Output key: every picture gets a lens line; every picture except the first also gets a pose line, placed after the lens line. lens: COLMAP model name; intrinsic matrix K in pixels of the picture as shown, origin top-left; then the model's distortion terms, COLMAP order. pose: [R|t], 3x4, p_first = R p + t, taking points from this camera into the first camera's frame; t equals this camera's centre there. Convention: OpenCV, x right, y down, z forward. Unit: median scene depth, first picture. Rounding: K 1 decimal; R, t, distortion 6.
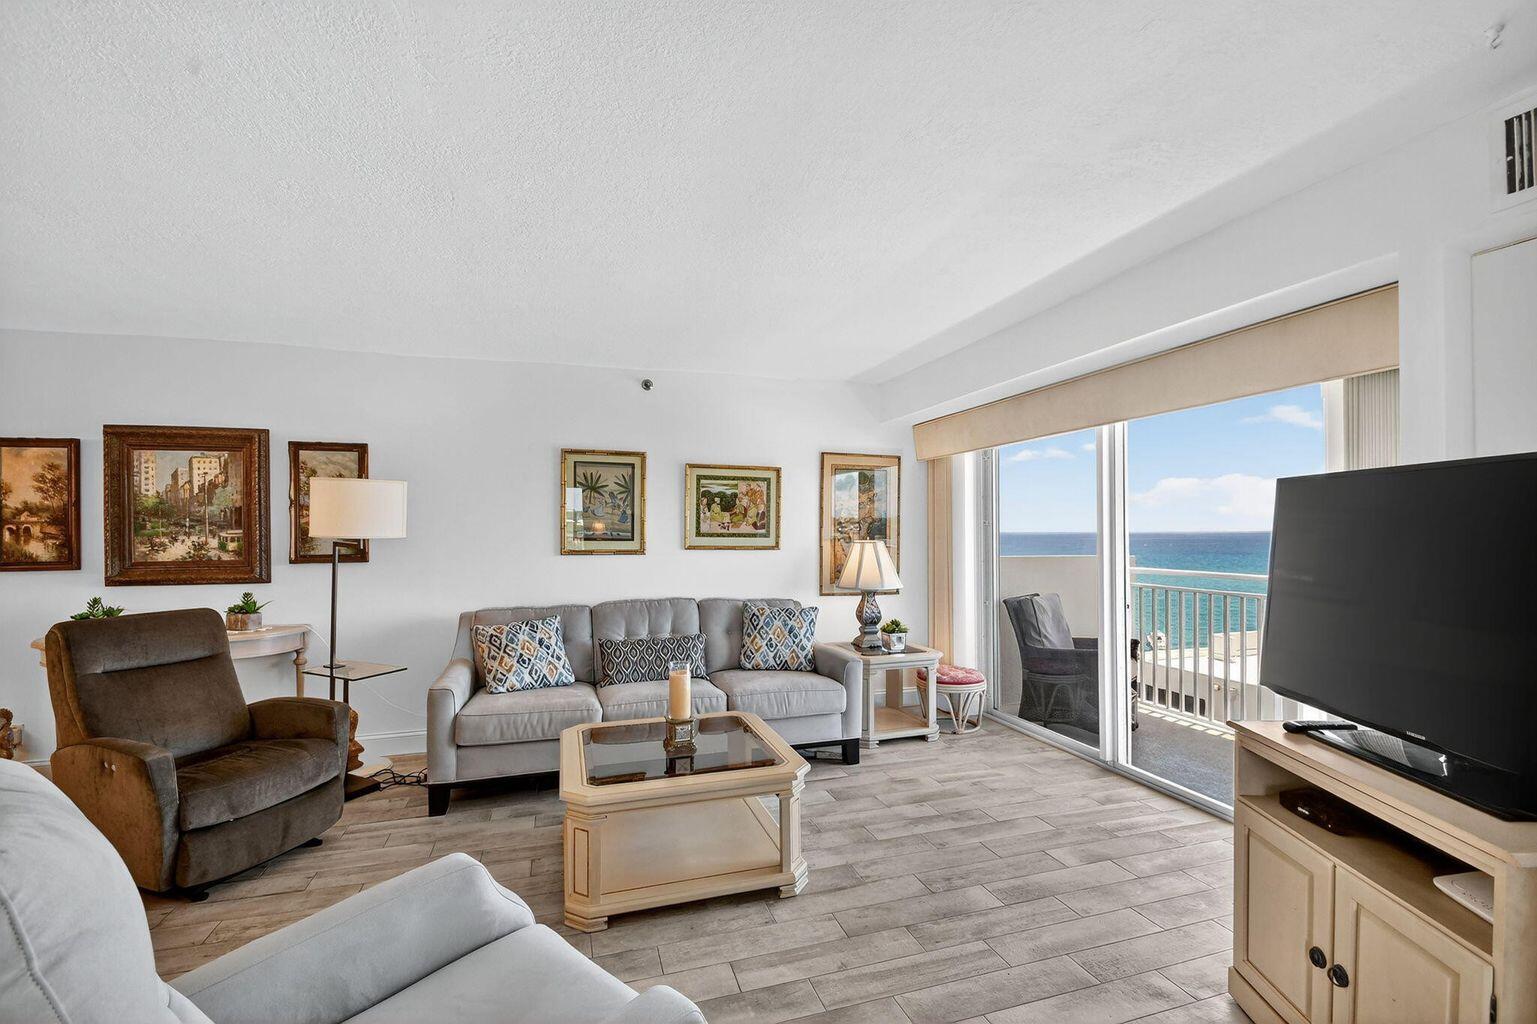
lens RADIAL K [[678.6, 0, 771.2], [0, 678.6, 527.1], [0, 0, 1]] dist [-0.002237, -0.000704]
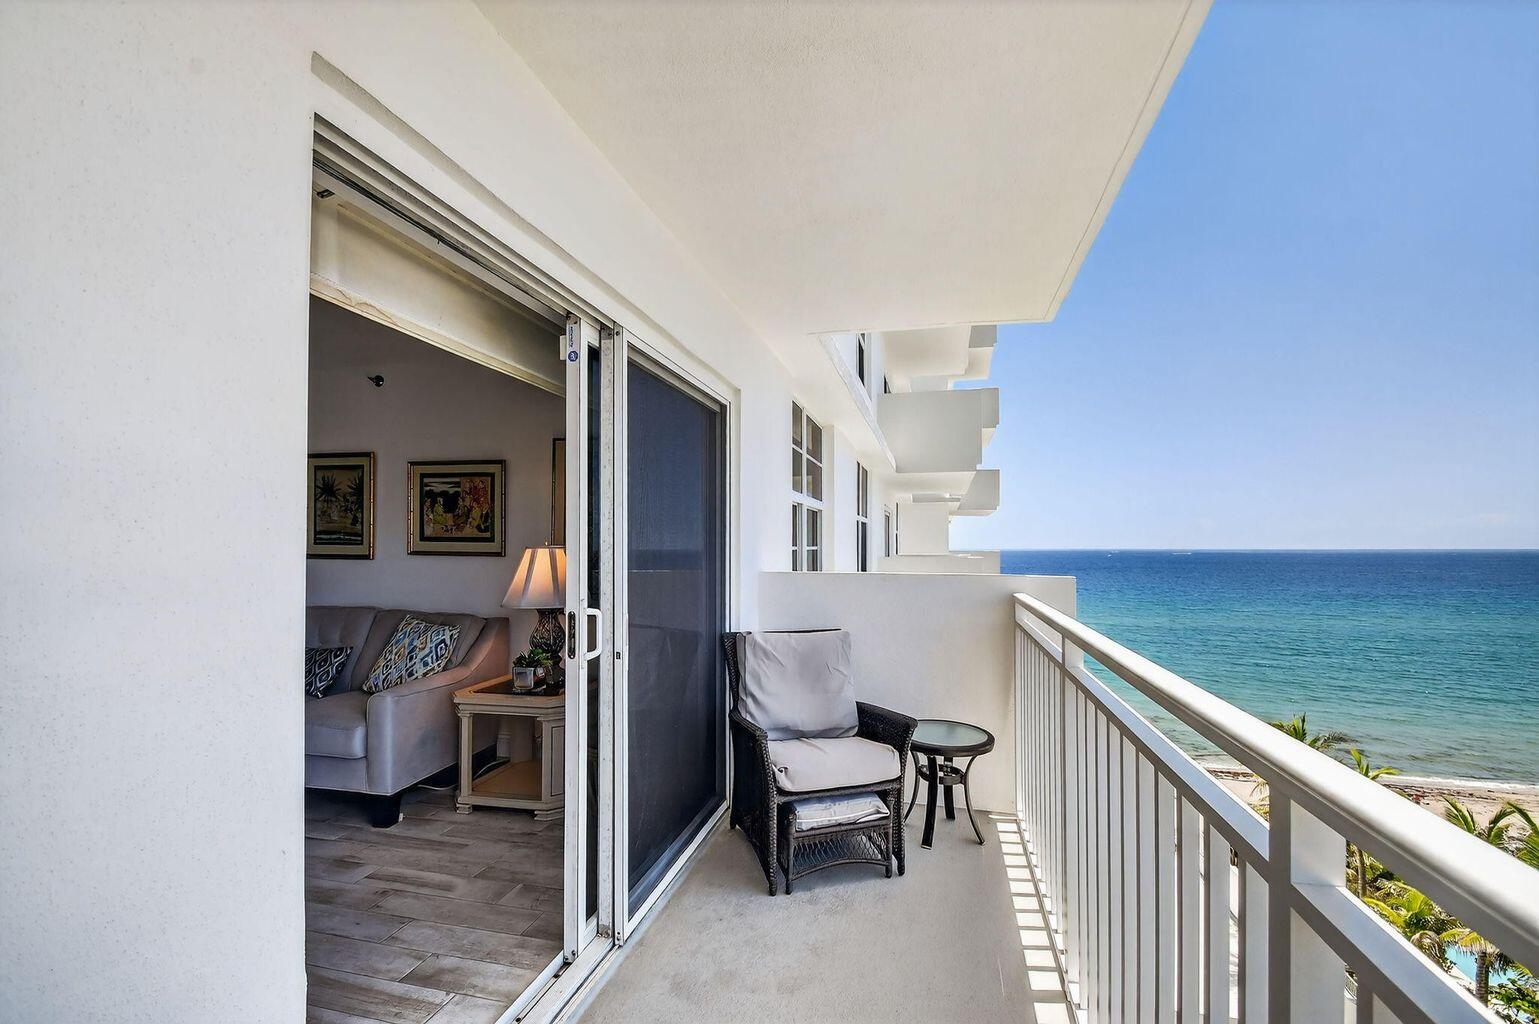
lens RADIAL K [[679.5, 0, 772.2], [0, 679.5, 527.1], [0, 0, 1]] dist [-0.002237, -0.000704]
pose [[0.864108, -0.007669, -0.503248, 0.750011], [0.007460, 0.999969, -0.002430, 0.001232], [0.503251, -0.001654, 0.864139, 0.446201]]
